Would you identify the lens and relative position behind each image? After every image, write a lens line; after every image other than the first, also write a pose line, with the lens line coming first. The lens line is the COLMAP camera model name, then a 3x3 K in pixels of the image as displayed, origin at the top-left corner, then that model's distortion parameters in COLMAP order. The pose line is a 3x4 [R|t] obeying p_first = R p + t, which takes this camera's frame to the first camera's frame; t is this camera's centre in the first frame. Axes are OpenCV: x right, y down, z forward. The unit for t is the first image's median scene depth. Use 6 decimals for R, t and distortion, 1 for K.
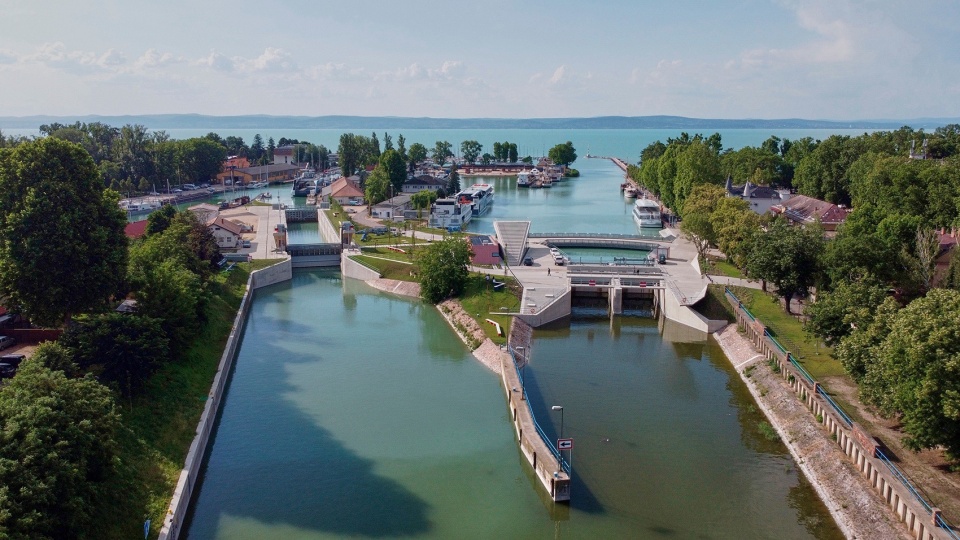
lens RADIAL K [[741.8, 0, 481.0], [0, 741.8, 268.0], [0, 0, 1]] dist [0.000100, 0.001247]
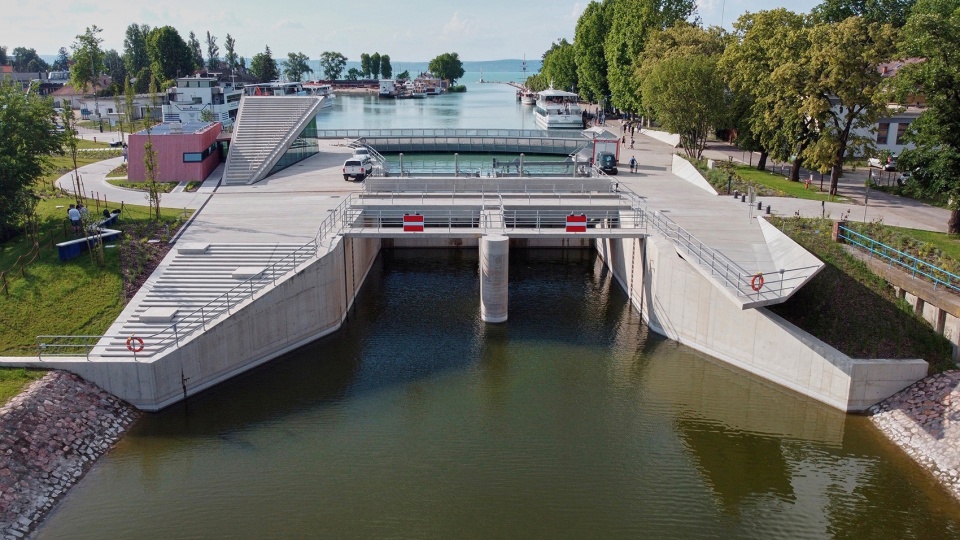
lens RADIAL K [[741.8, 0, 478.8], [0, 741.8, 271.2], [0, 0, 1]] dist [0.000100, 0.001247]
pose [[0.991435, -0.031349, 0.126786, 0.082707], [0.021335, 0.996599, 0.079590, 0.009716], [-0.128850, -0.076203, 0.988732, 0.416624]]
